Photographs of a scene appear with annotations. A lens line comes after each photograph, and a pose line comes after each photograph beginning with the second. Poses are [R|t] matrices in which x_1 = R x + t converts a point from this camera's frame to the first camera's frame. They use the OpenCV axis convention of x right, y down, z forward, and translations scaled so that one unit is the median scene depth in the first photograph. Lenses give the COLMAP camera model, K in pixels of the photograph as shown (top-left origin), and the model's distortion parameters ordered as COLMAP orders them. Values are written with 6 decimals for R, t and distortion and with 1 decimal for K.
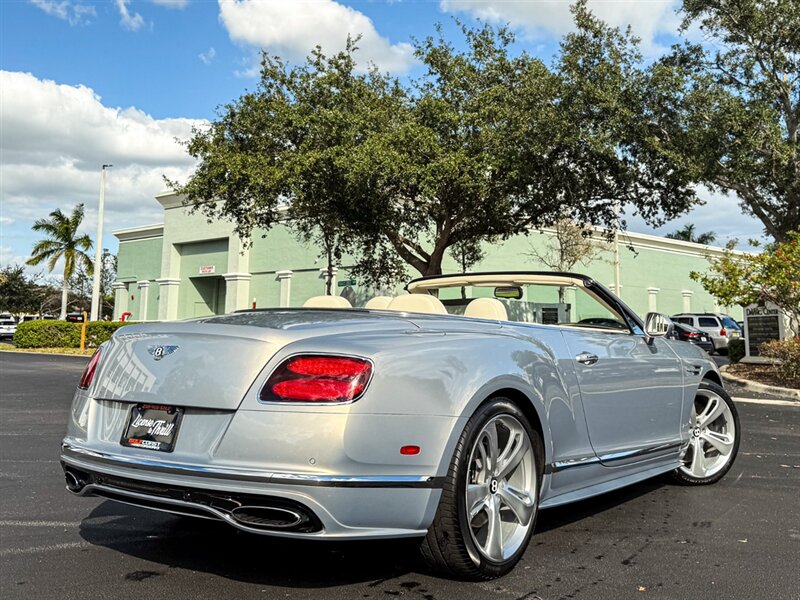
lens RADIAL K [[841.2, 0, 442.7], [0, 841.2, 200.1], [0, 0, 1]] dist [0.103733, -0.227564]
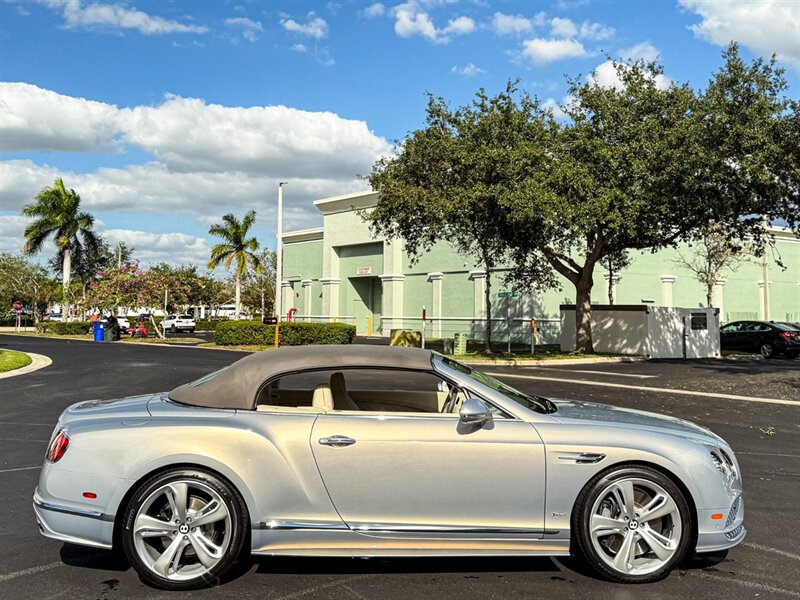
lens RADIAL K [[849.0, 0, 414.7], [0, 849.0, 240.7], [0, 0, 1]] dist [0.207925, -0.469847]
pose [[0.983109, -0.019453, -0.181987, -0.022406], [0.031309, 0.997553, 0.062507, -0.040231], [0.180325, -0.067149, 0.981312, -0.113058]]
